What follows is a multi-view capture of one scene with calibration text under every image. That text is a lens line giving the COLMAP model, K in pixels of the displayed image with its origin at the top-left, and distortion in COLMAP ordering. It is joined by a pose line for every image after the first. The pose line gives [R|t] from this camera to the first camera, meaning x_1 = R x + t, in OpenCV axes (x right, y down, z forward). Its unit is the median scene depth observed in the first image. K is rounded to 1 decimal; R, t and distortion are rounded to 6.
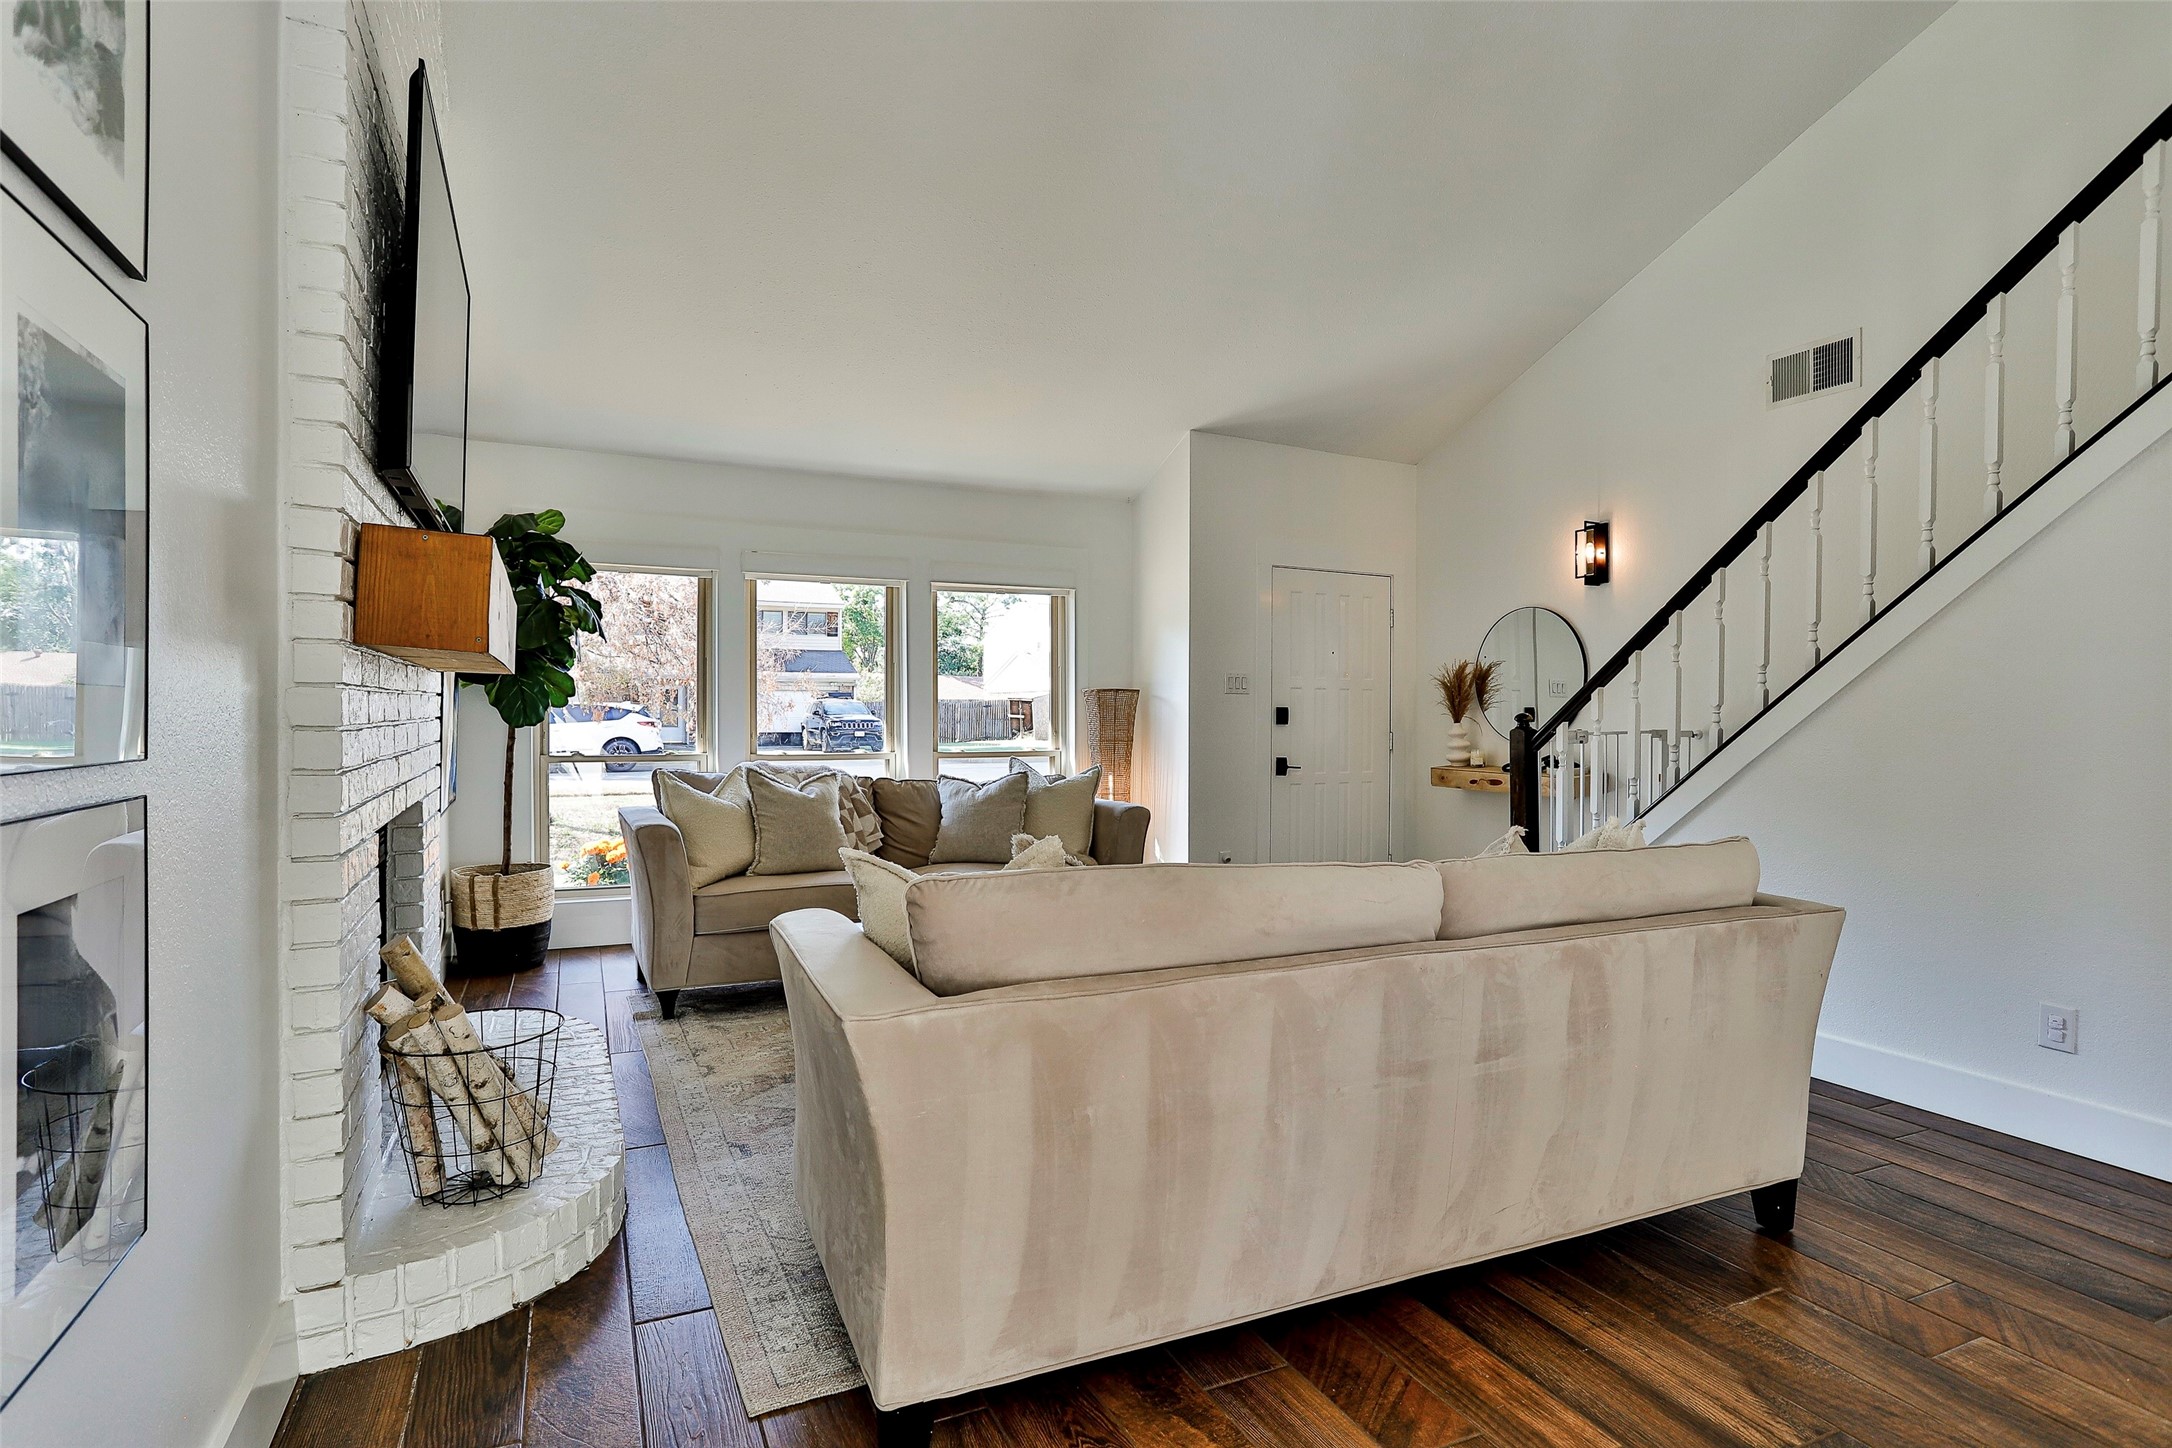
lens RADIAL K [[1108.8, 0, 1091.3], [0, 1108.8, 725.7], [0, 0, 1]] dist [-0.033186, 0.019157]
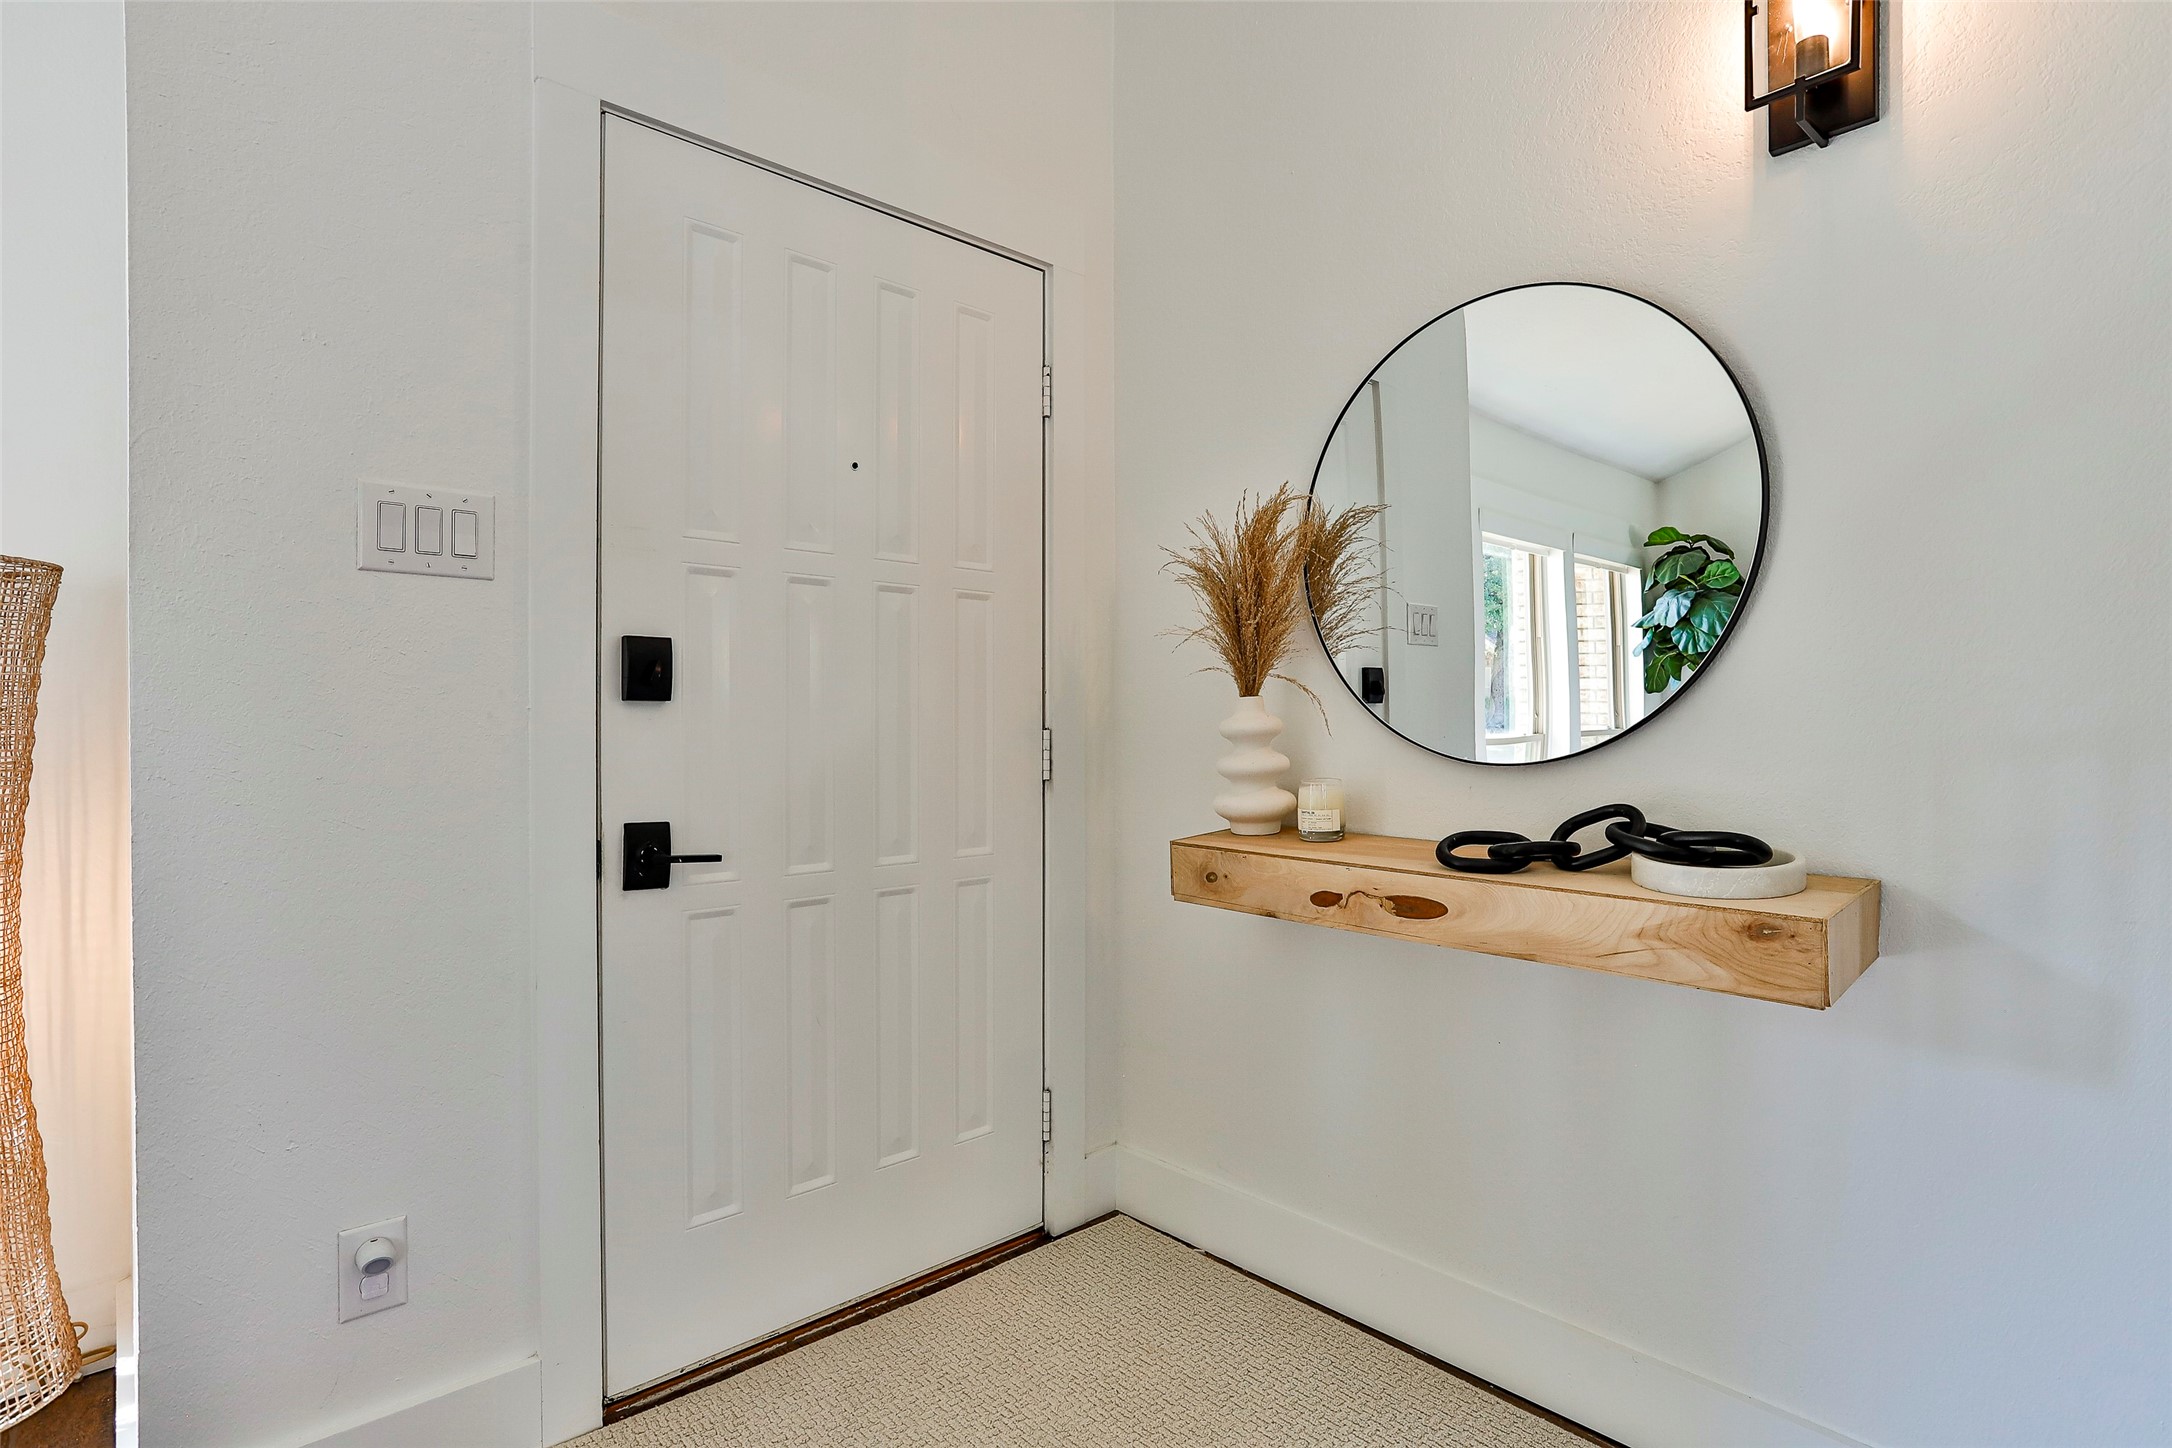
lens RADIAL K [[1108.8, 0, 1087.2], [0, 1108.8, 743.5], [0, 0, 1]] dist [-0.033186, 0.019157]
pose [[0.960473, -0.009550, 0.278210, 0.200274], [0.009005, 0.999954, 0.003234, 0.009467], [-0.278228, -0.000601, 0.960515, 0.714134]]
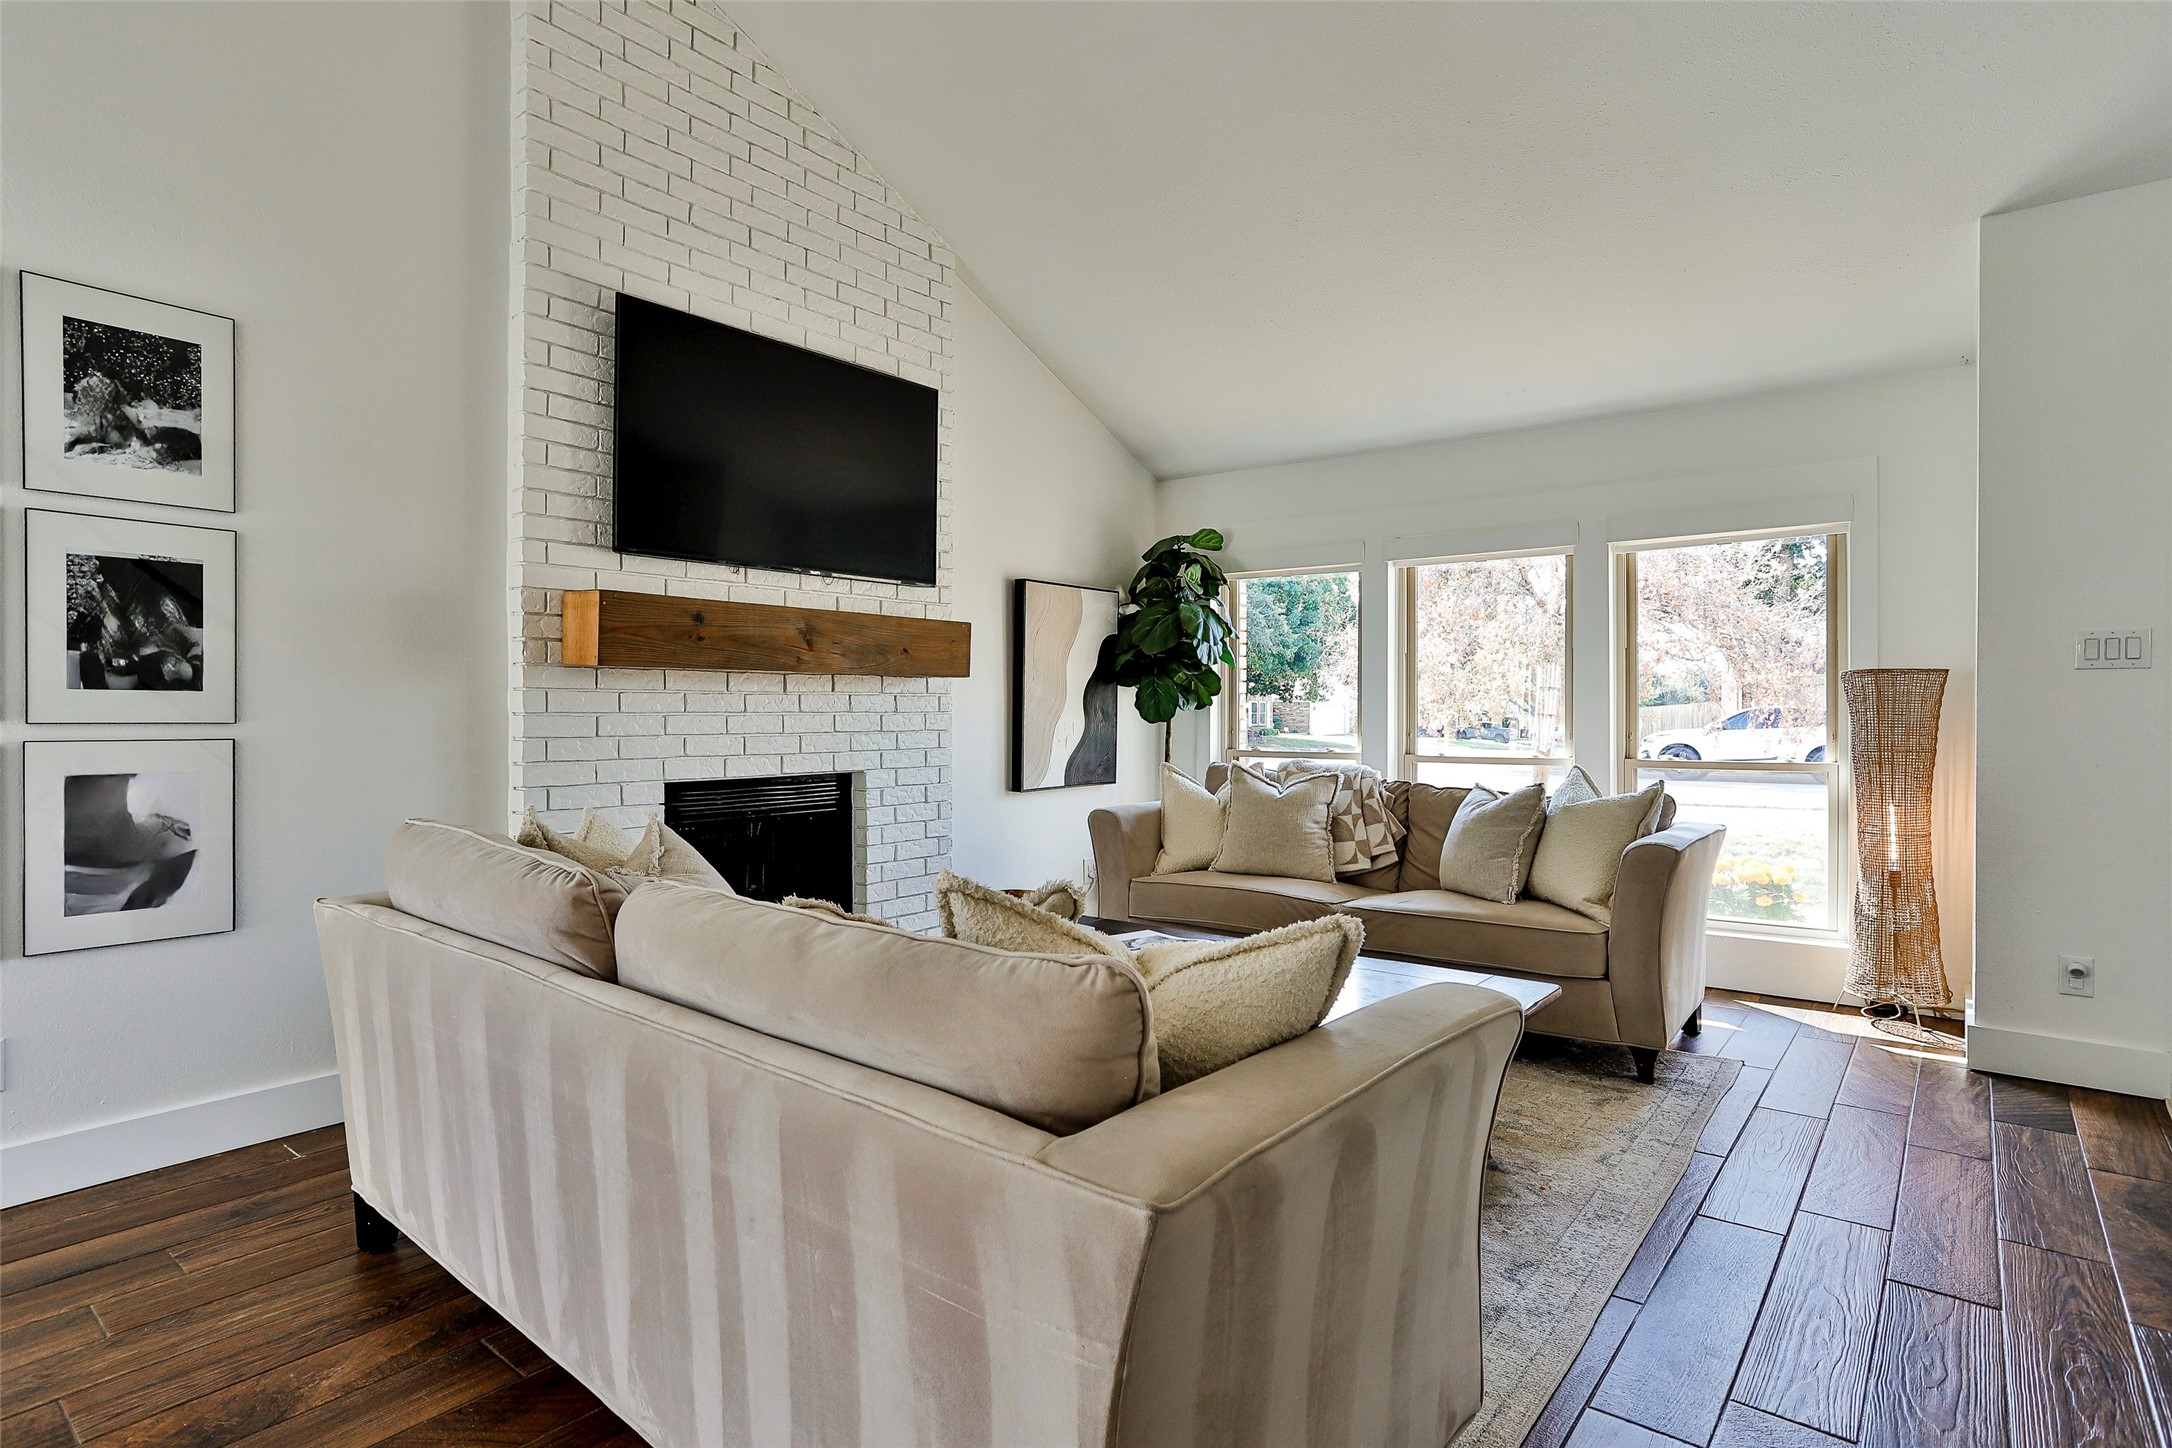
lens RADIAL K [[1108.8, 0, 1072.5], [0, 1108.8, 720.0], [0, 0, 1]] dist [-0.033186, 0.019157]
pose [[0.435080, -0.002485, -0.900388, 0.383570], [-0.007400, 0.999953, -0.006336, 0.003376], [0.900361, 0.009420, 0.435041, 0.310033]]
